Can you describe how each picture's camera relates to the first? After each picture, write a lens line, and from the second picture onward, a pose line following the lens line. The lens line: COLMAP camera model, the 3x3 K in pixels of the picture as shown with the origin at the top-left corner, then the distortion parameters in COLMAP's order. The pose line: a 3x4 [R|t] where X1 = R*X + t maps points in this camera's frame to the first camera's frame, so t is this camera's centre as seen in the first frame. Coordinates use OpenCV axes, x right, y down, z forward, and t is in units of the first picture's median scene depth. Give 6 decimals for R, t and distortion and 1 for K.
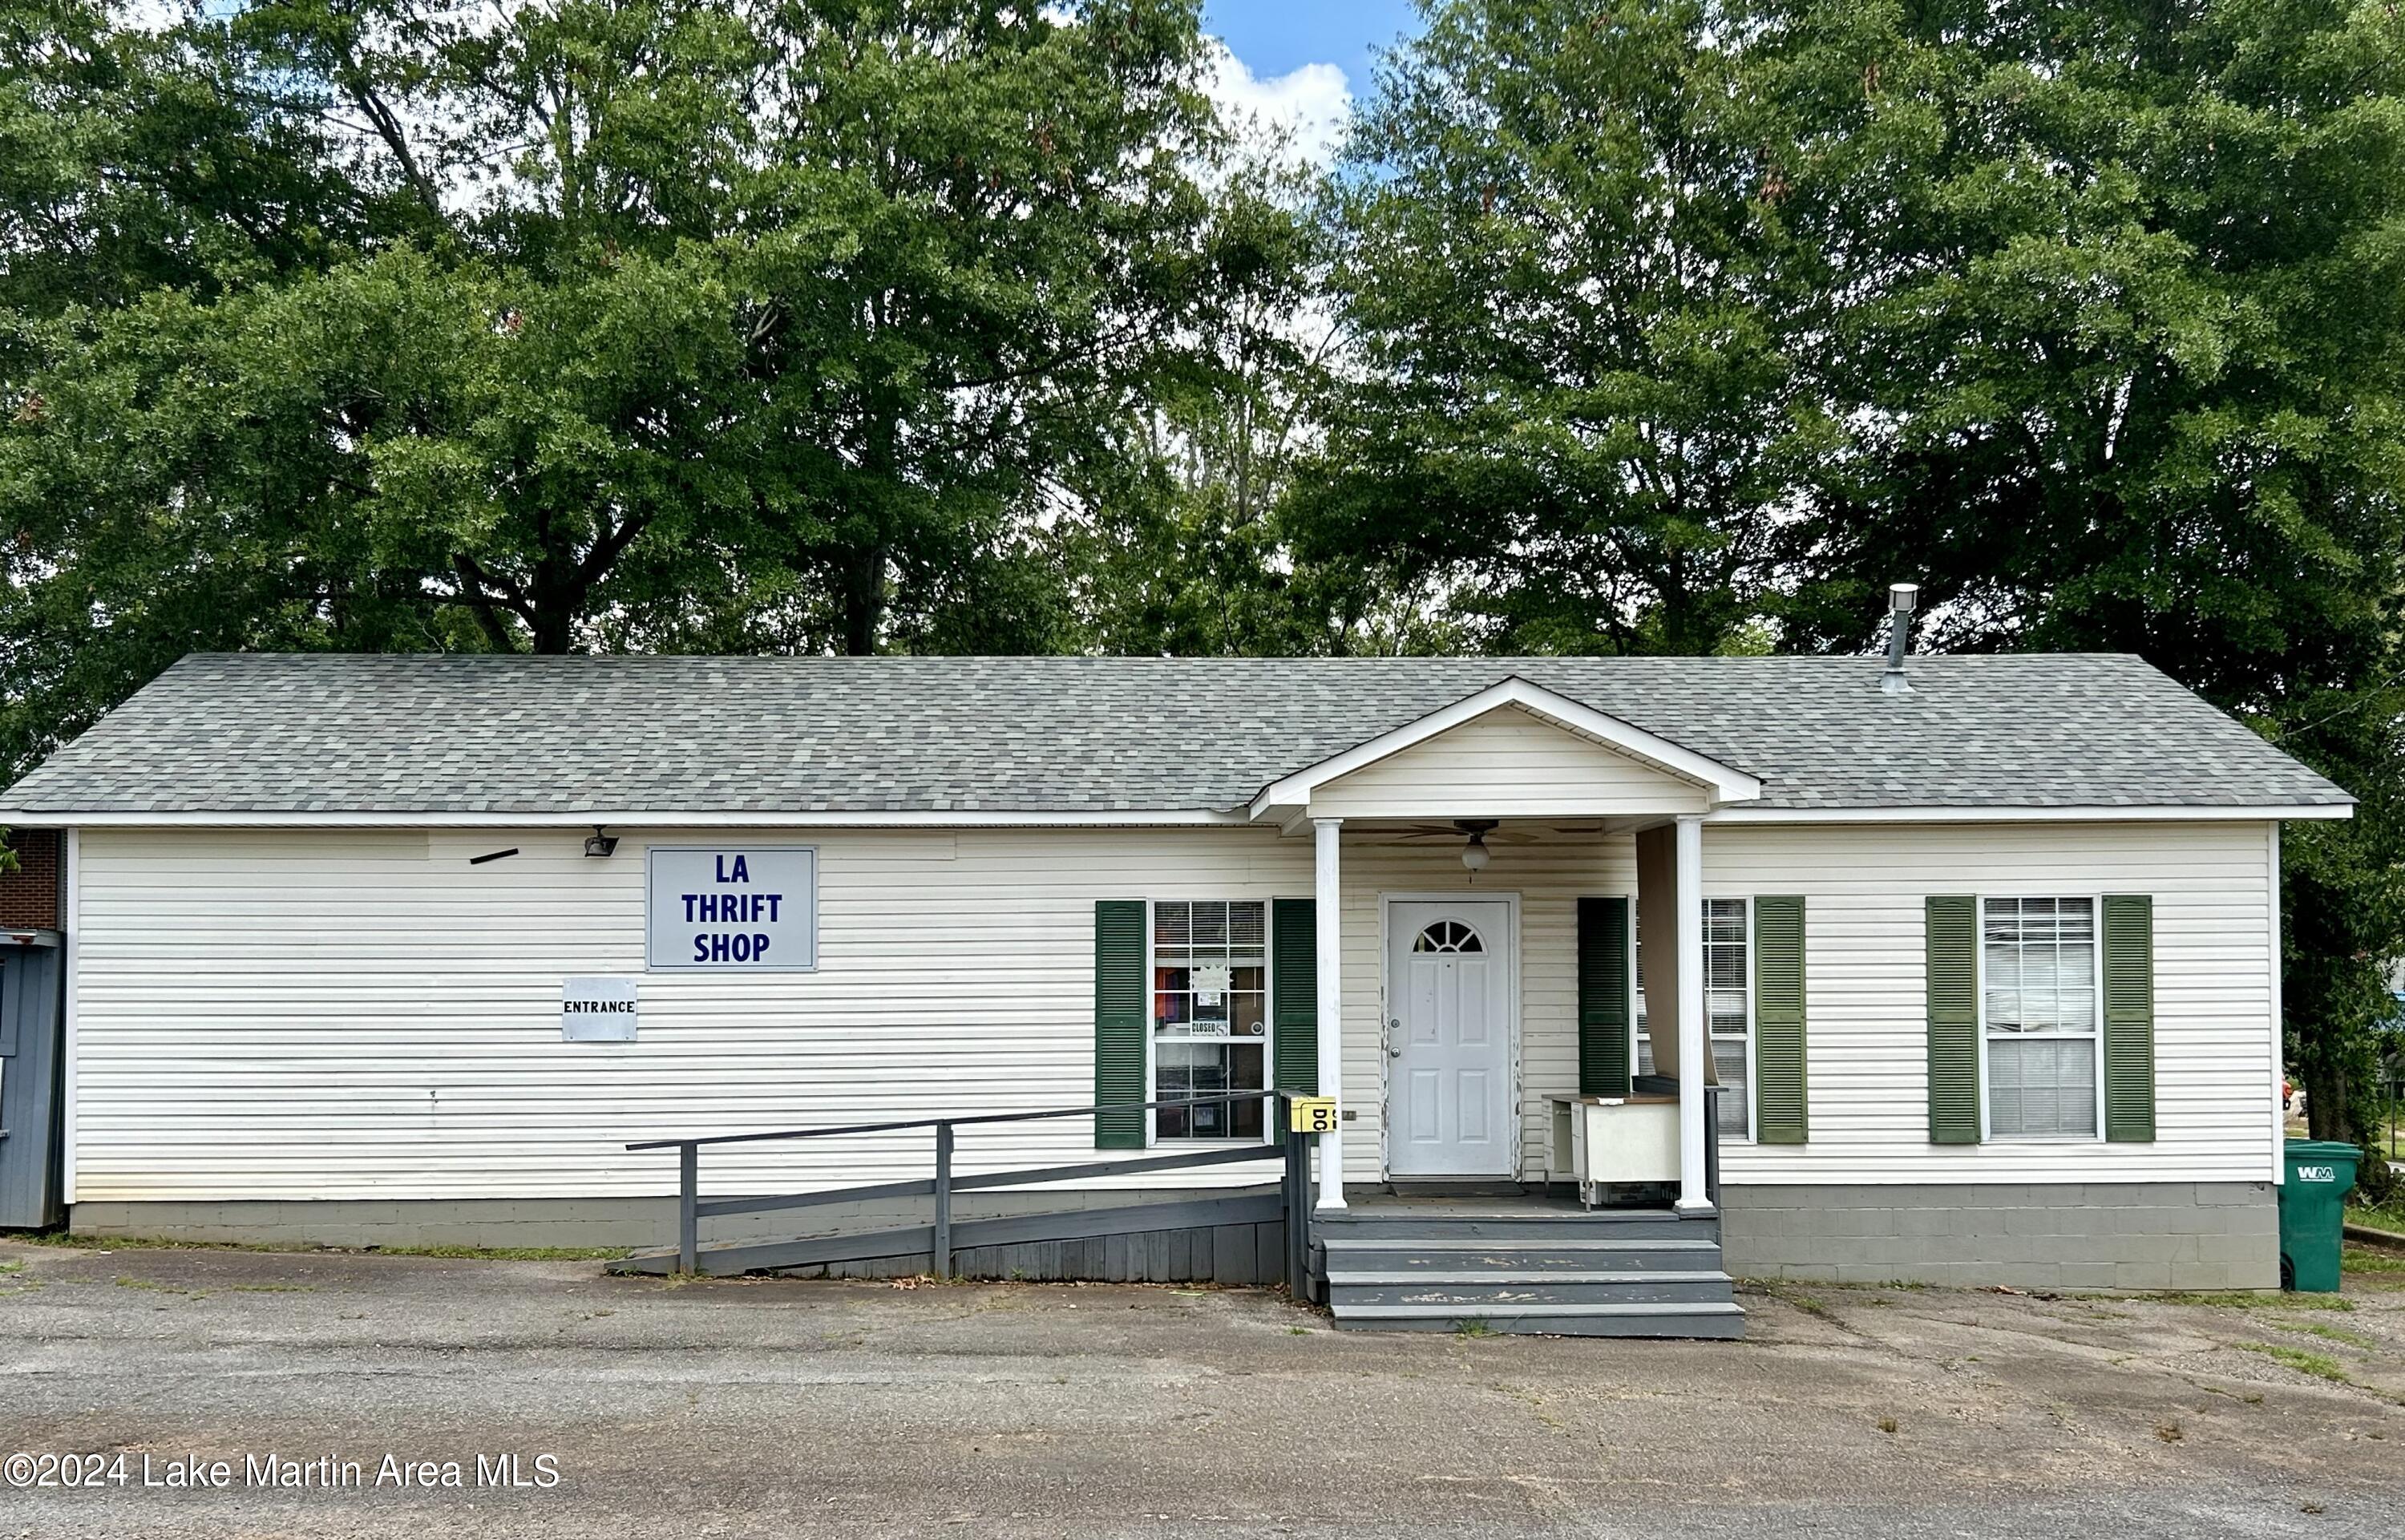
lens RADIAL K [[2183.9, 0, 1204.4], [0, 2183.9, 938.2], [0, 0, 1]] dist [0.097760, -0.193106]
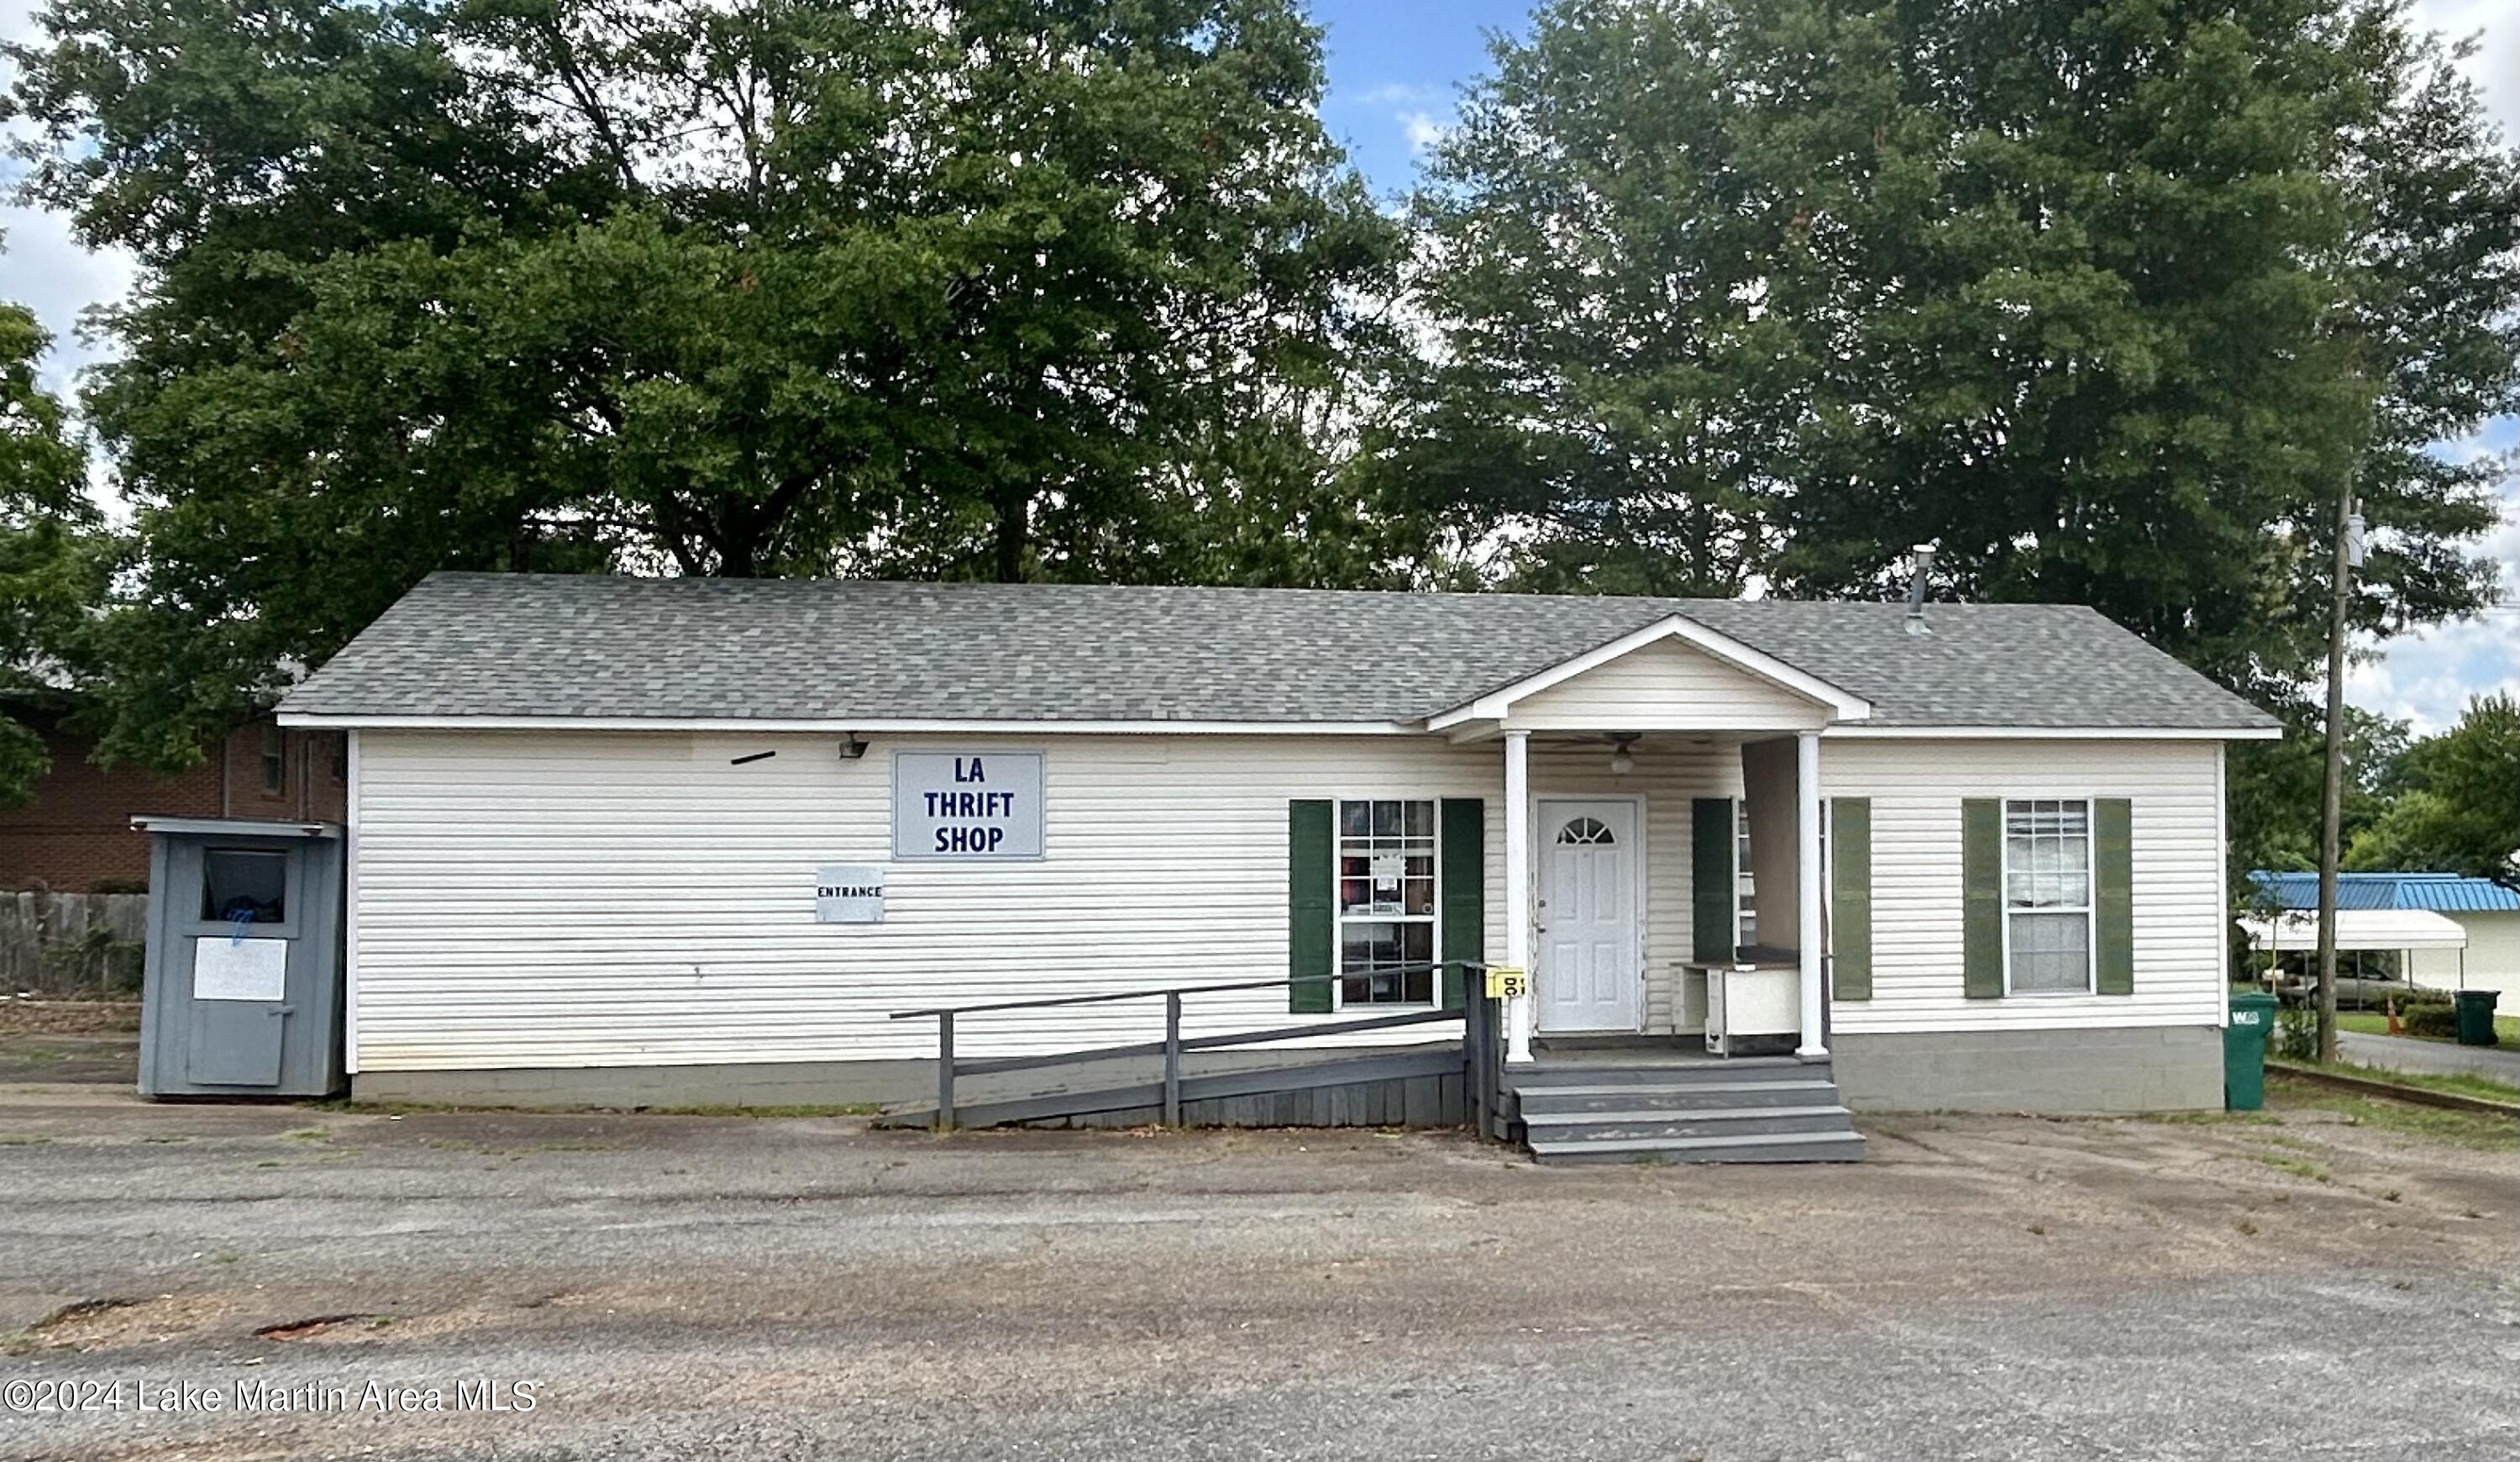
lens RADIAL K [[1830.8, 0, 1428.0], [0, 1830.8, 845.6], [0, 0, 1]] dist [-0.007301, 0.000079]
pose [[0.989110, 0.000067, 0.147180, -0.119933], [-0.001302, 0.999965, 0.008296, -0.000696], [-0.147175, -0.008398, 0.989075, 0.029221]]
